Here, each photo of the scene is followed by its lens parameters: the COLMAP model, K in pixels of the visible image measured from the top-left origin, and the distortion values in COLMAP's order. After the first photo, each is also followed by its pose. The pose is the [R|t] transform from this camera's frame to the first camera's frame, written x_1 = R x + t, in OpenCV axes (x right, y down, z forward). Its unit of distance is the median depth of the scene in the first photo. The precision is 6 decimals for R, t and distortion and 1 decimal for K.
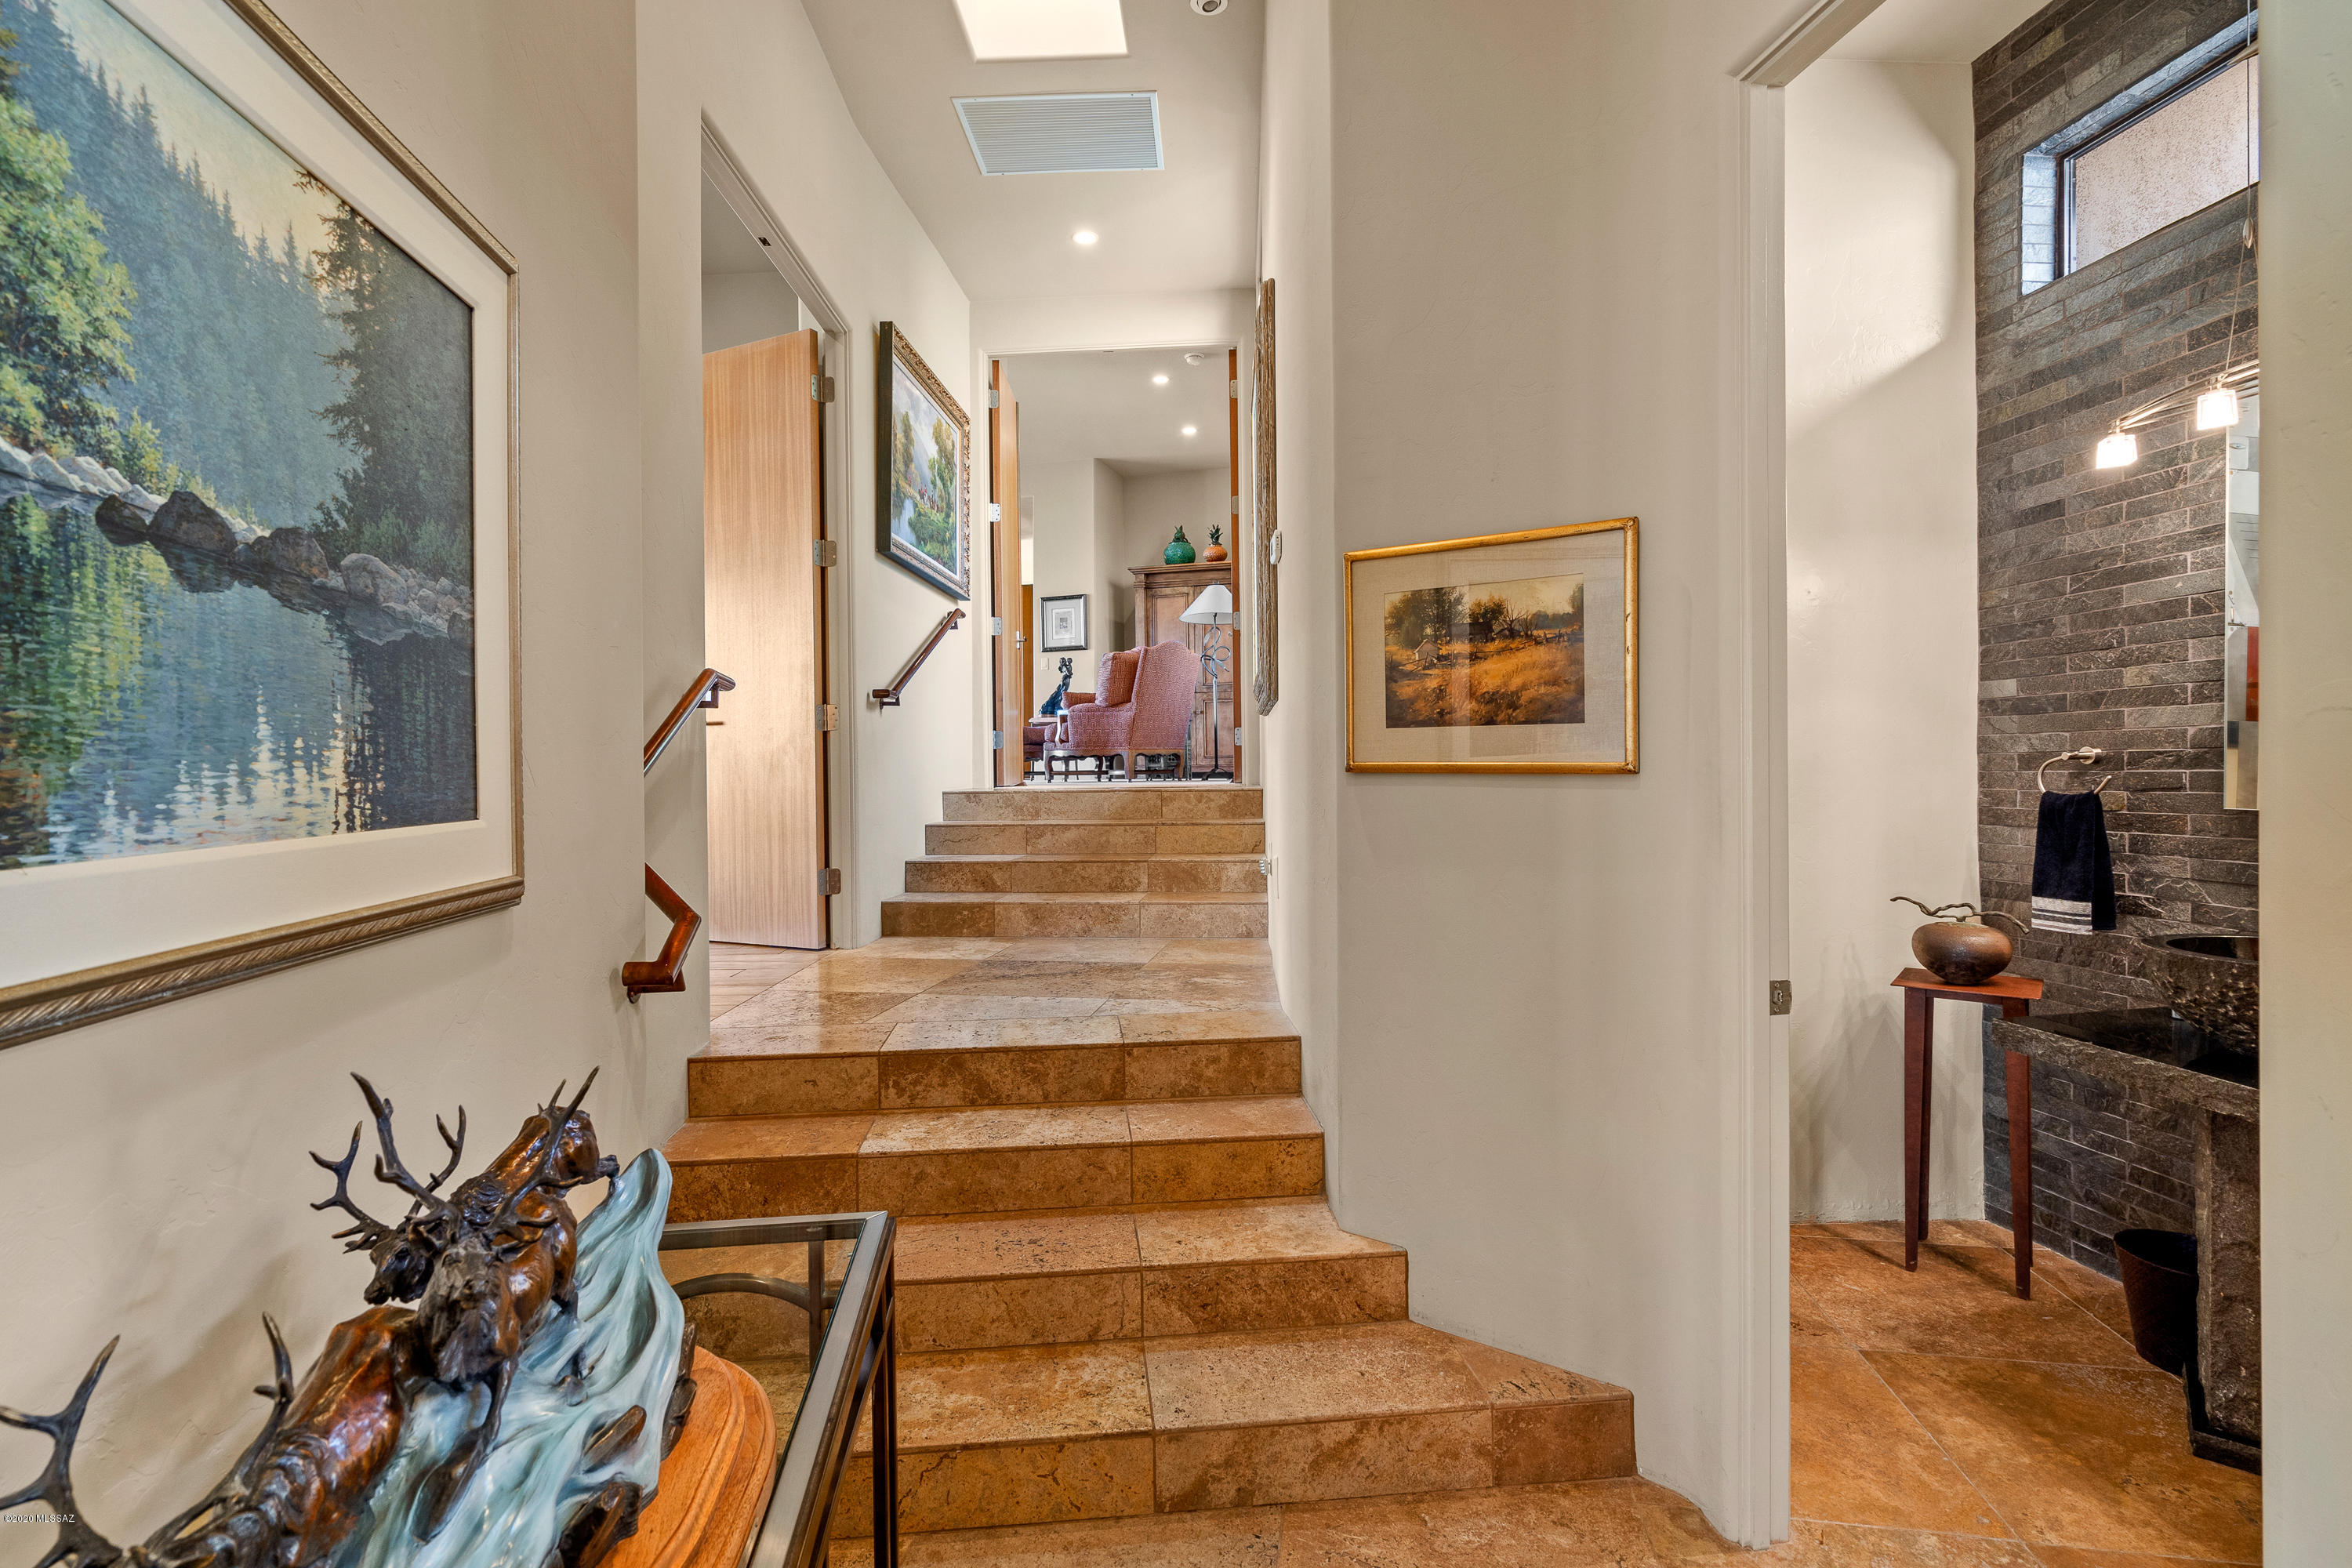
lens RADIAL K [[1089.9, 0, 1175.5], [0, 1089.9, 773.6], [0, 0, 1]] dist [-0.006469, 0.001358]
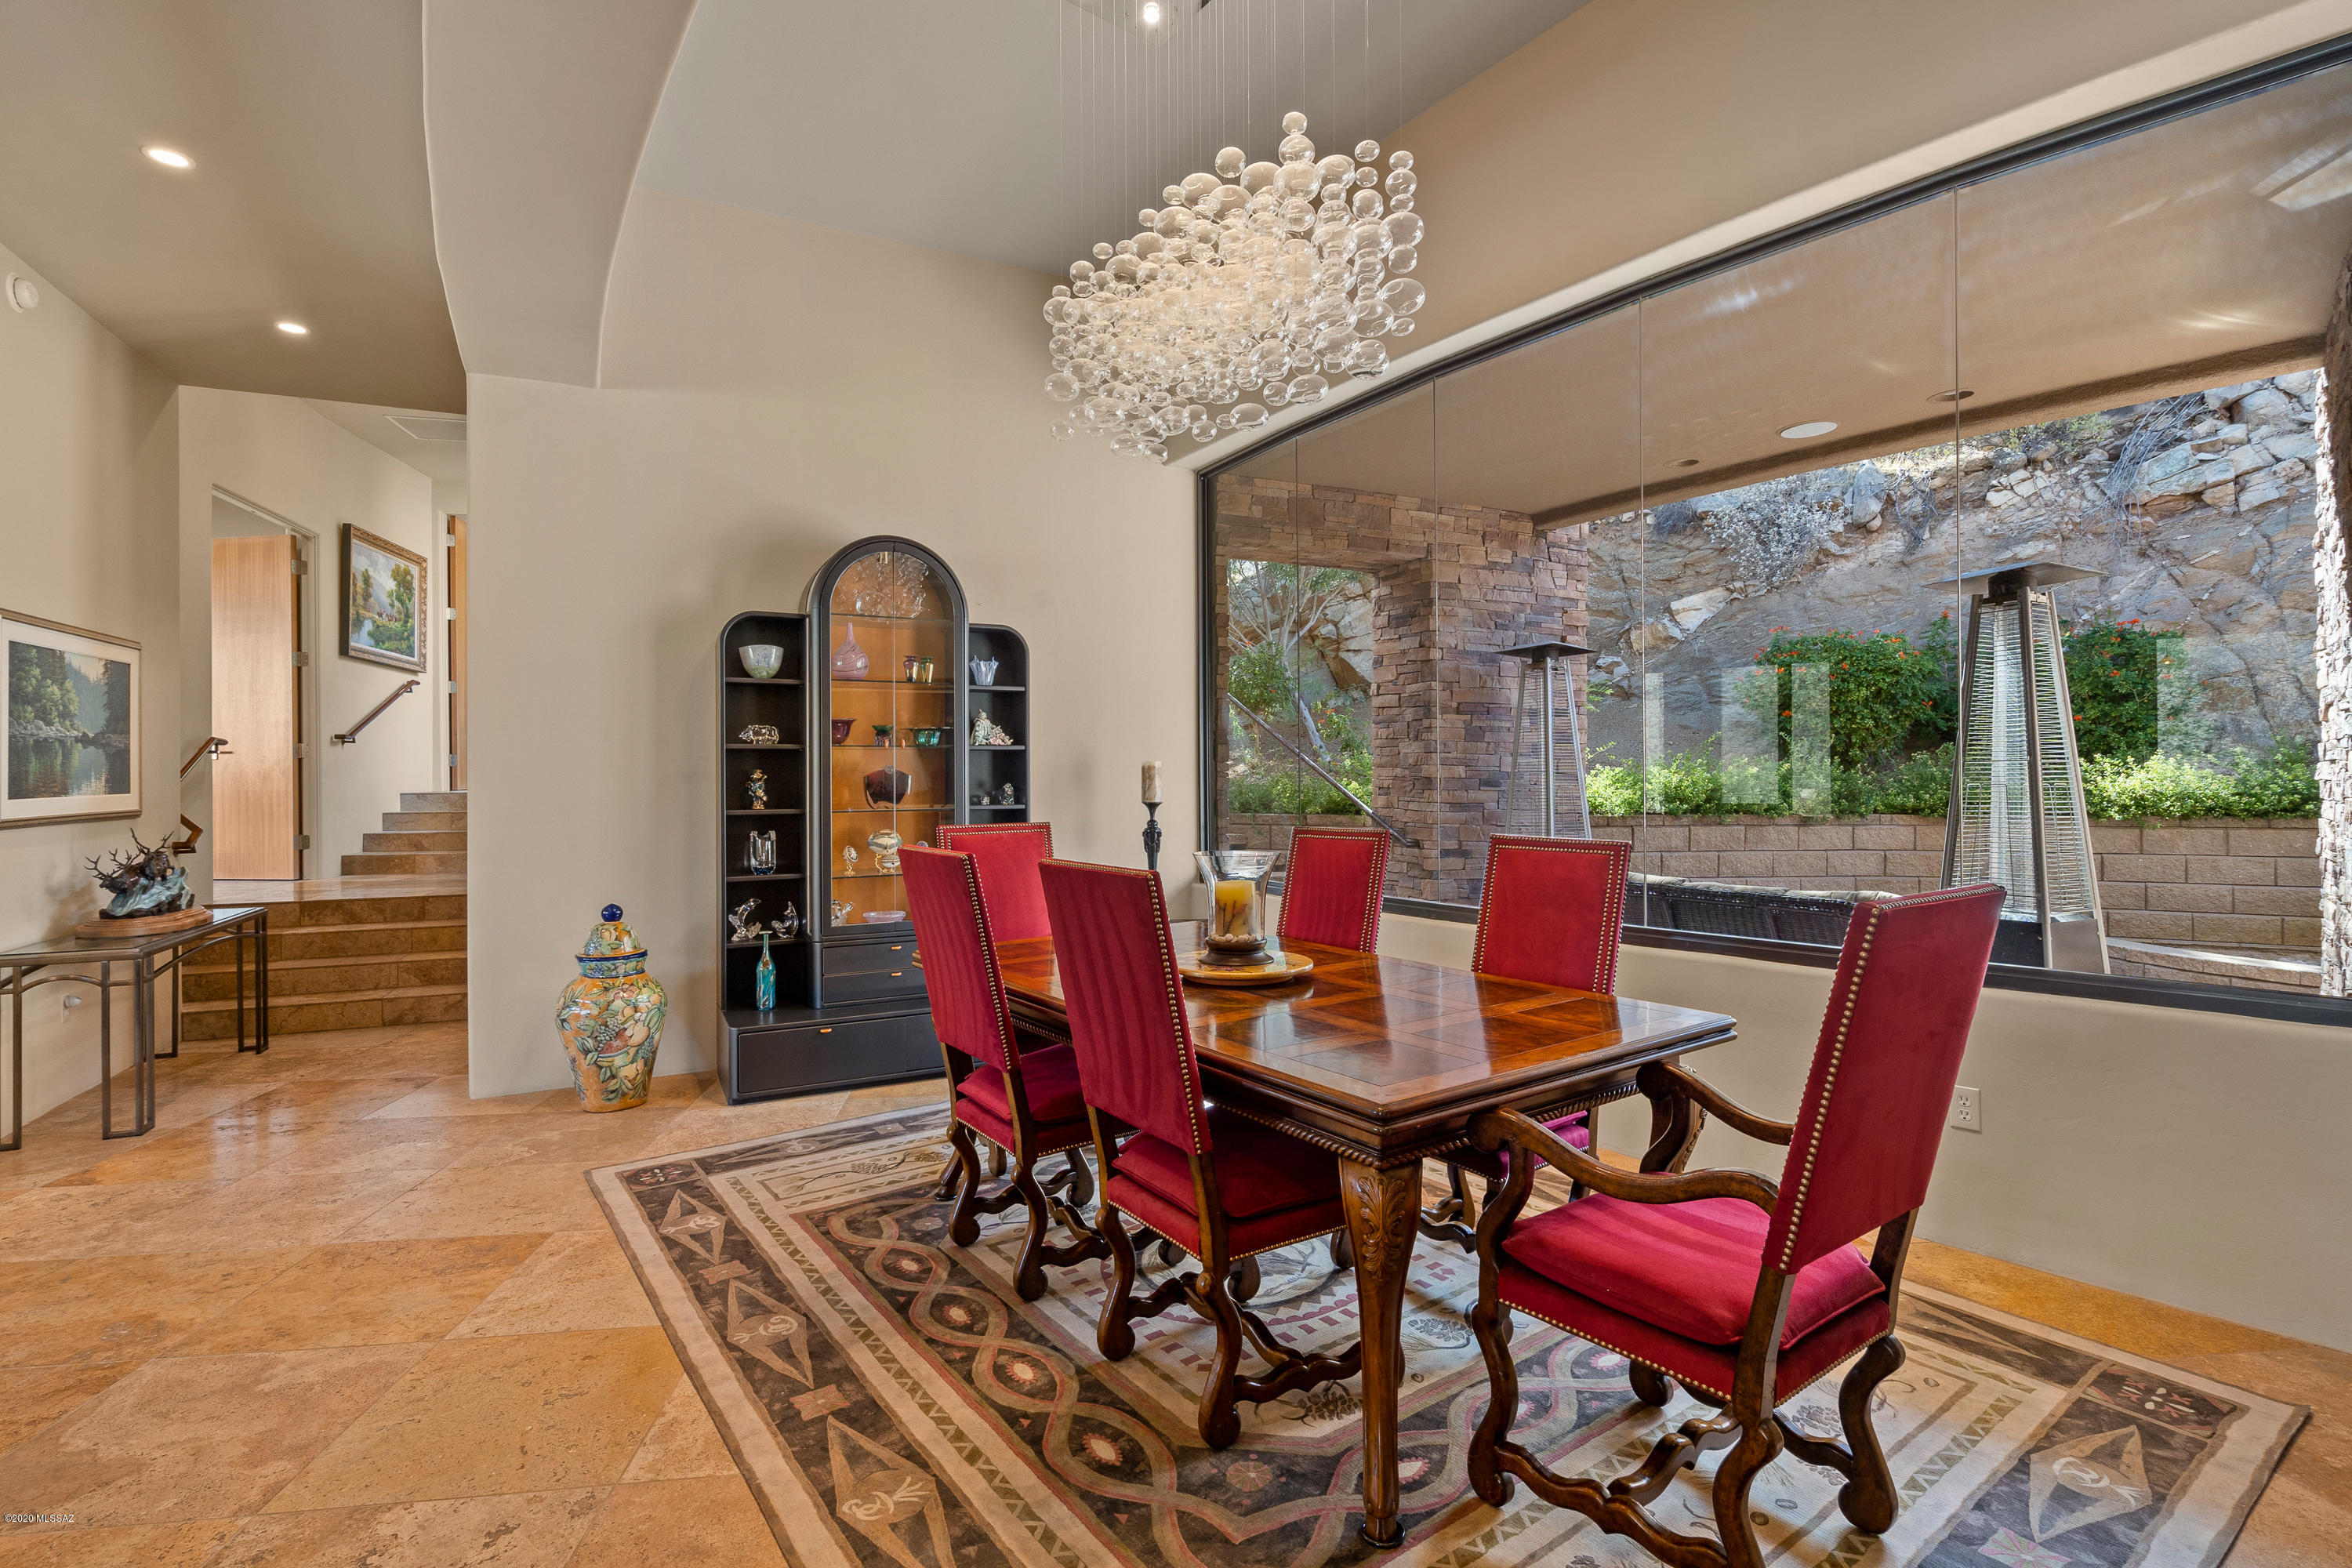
lens RADIAL K [[1089.9, 0, 1171.0], [0, 1089.9, 783.5], [0, 0, 1]] dist [-0.006469, 0.001358]
pose [[0.957705, 0.004116, 0.287723, 0.509681], [-0.004032, 0.999991, -0.000884, -0.001449], [-0.287724, -0.000314, 0.957713, -1.066756]]
